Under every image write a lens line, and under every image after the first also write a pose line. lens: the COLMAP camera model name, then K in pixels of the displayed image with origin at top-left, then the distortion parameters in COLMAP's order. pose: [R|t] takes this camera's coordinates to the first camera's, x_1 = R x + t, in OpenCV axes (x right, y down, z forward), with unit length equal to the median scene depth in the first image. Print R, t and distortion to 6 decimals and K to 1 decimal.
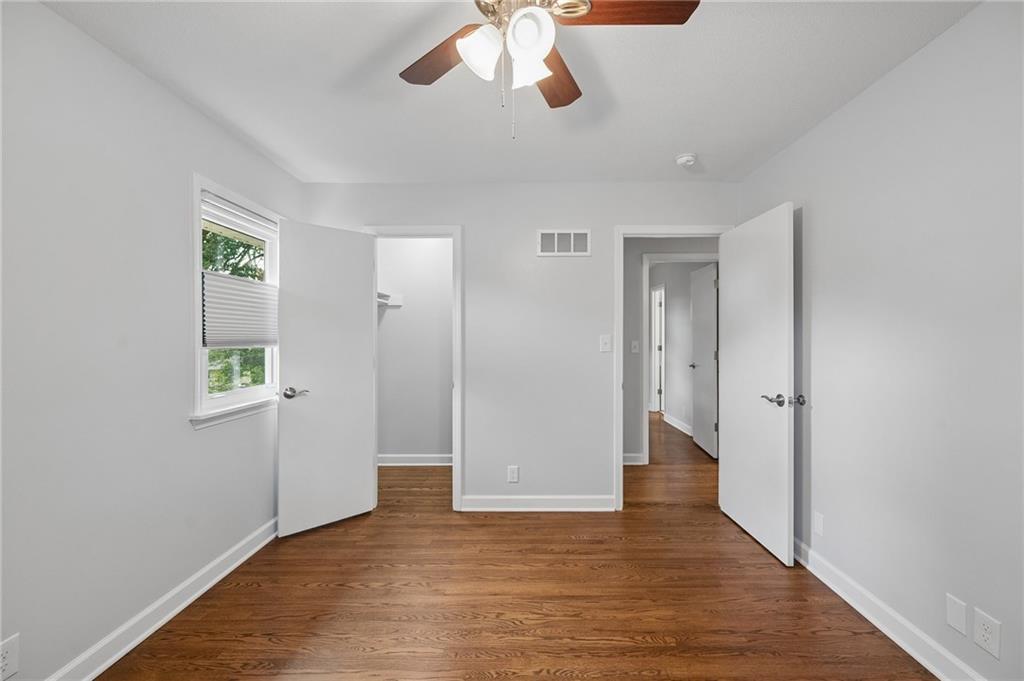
lens RADIAL K [[415.9, 0, 527.3], [0, 415.9, 343.0], [0, 0, 1]] dist [-0.000279, -0.000117]
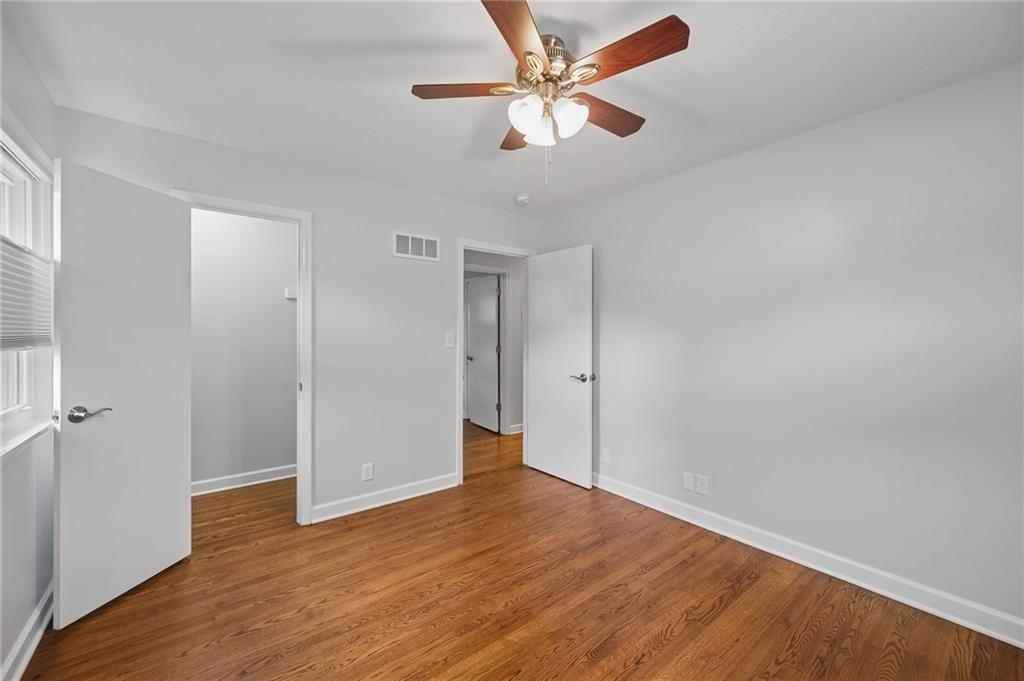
lens RADIAL K [[411.6, 0, 512.0], [0, 411.6, 340.5], [0, 0, 1]] dist [0.000420, -0.000011]
pose [[0.781033, -0.005444, 0.624467, -0.436389], [0.004130, 0.999985, 0.003552, -0.001405], [-0.624477, -0.000195, 0.781043, 0.017461]]
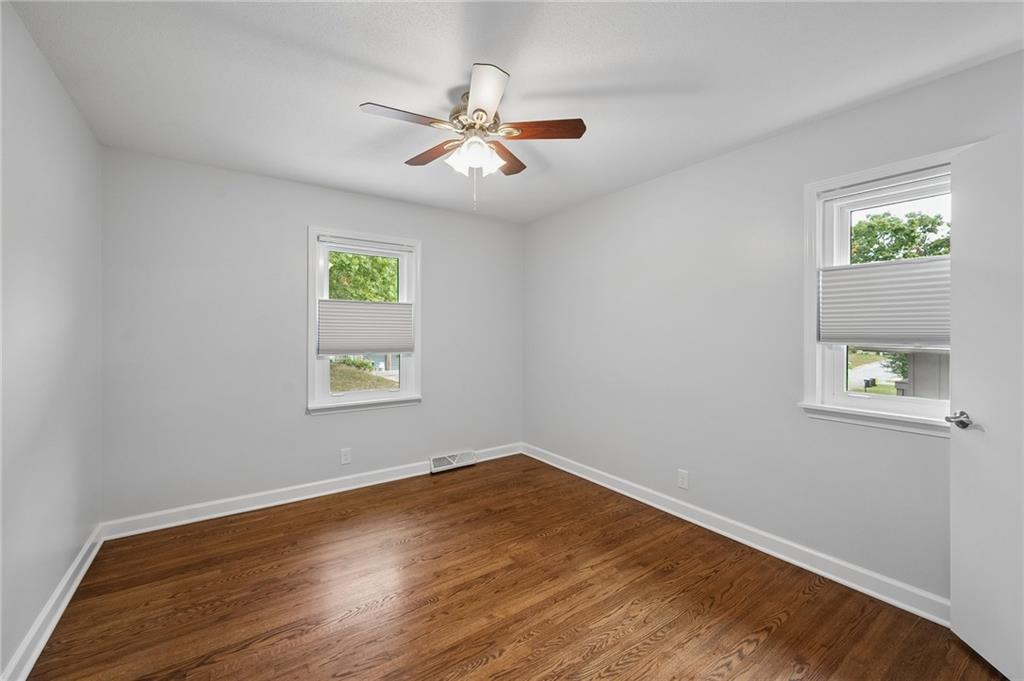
lens RADIAL K [[412.2, 0, 513.5], [0, 412.2, 328.3], [0, 0, 1]] dist [0.000421, 0.000054]
pose [[-0.812874, -0.003395, -0.582429, 0.369041], [-0.009369, 0.999930, 0.007247, -0.019552], [0.582364, 0.011348, -0.812849, 1.120540]]
